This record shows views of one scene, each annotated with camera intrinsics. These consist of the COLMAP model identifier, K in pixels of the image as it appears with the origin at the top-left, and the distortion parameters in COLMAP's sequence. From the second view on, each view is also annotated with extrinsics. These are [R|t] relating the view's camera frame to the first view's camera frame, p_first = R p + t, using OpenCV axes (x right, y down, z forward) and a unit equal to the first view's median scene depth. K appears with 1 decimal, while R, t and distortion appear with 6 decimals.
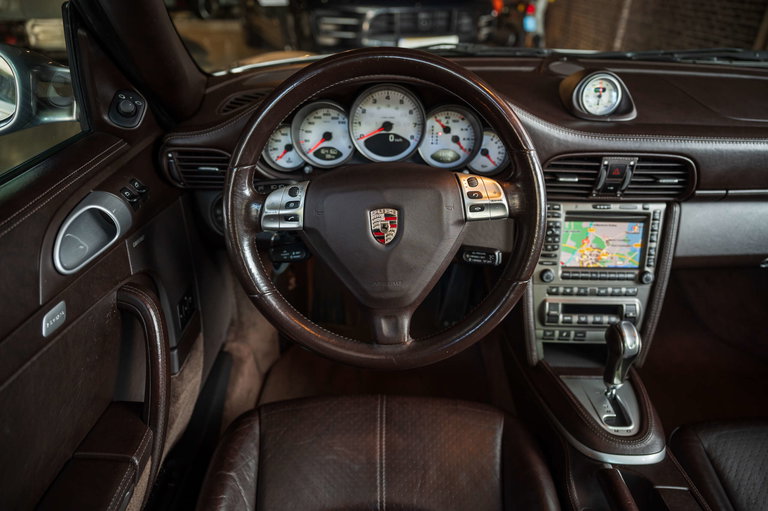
lens RADIAL K [[506.0, 0, 384.0], [0, 506.0, 255.5], [0, 0, 1]] dist [0.008301, 0.003323]
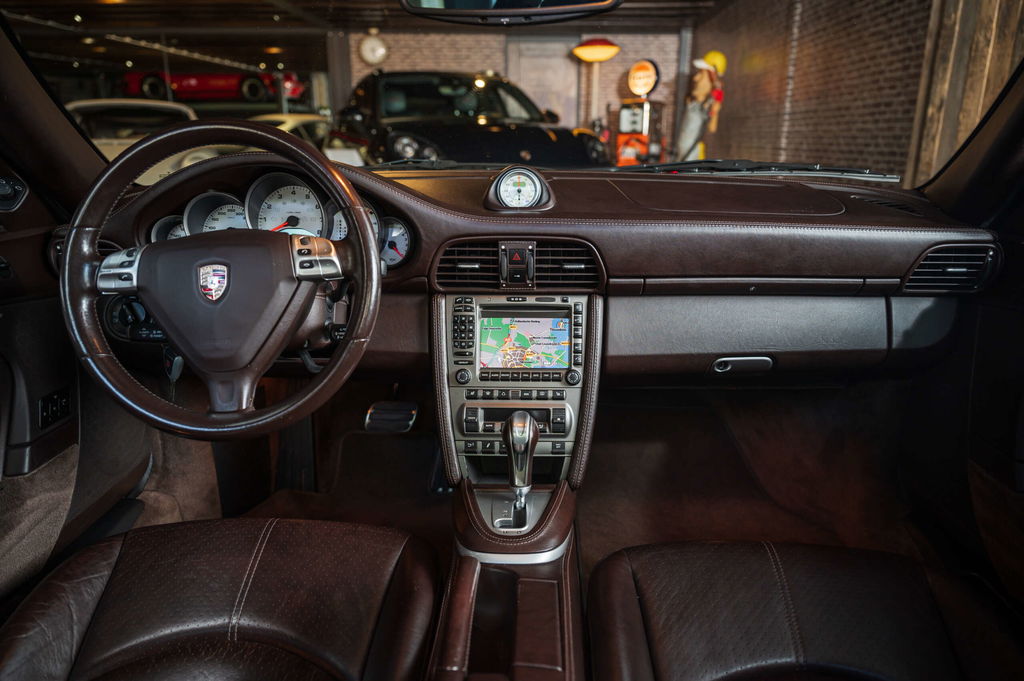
lens RADIAL K [[694.6, 0, 512.0], [0, 694.6, 340.5], [0, 0, 1]] dist [0.003730, 0.002145]
pose [[0.999505, -0.009017, -0.030138, 0.457985], [0.001704, 0.972146, -0.234370, 0.273544], [0.031412, 0.234203, 0.971680, -0.212989]]
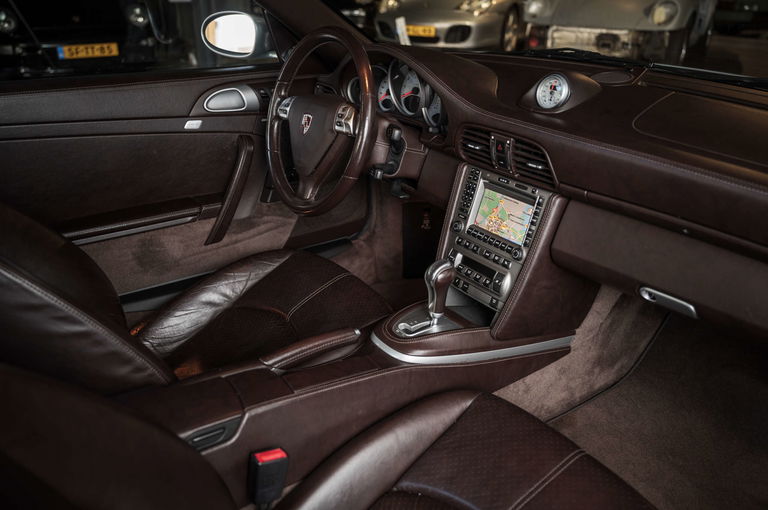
lens RADIAL K [[619.9, 0, 384.0], [0, 619.9, 255.0], [0, 0, 1]] dist [-0.005091, -0.001372]
pose [[0.577528, 0.327185, -0.747938, 1.383436], [-0.395073, 0.913759, 0.094664, 0.033316], [0.714408, 0.240819, 0.656984, -0.085093]]
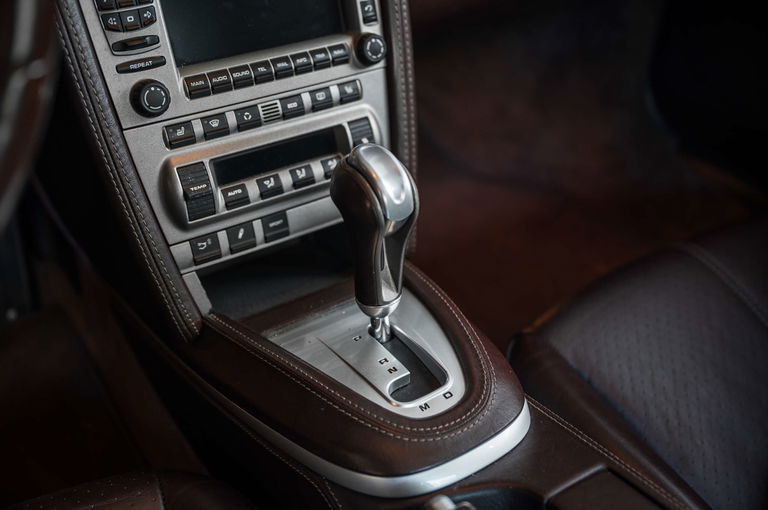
lens RADIAL K [[824.4, 0, 384.0], [0, 824.4, 255.0], [0, 0, 1]] dist [0.002170, -0.000548]
pose [[0.817150, -0.324832, 0.476183, 0.138712], [0.277906, 0.945758, 0.168257, 0.097369], [-0.505009, -0.005158, 0.863099, 0.396839]]
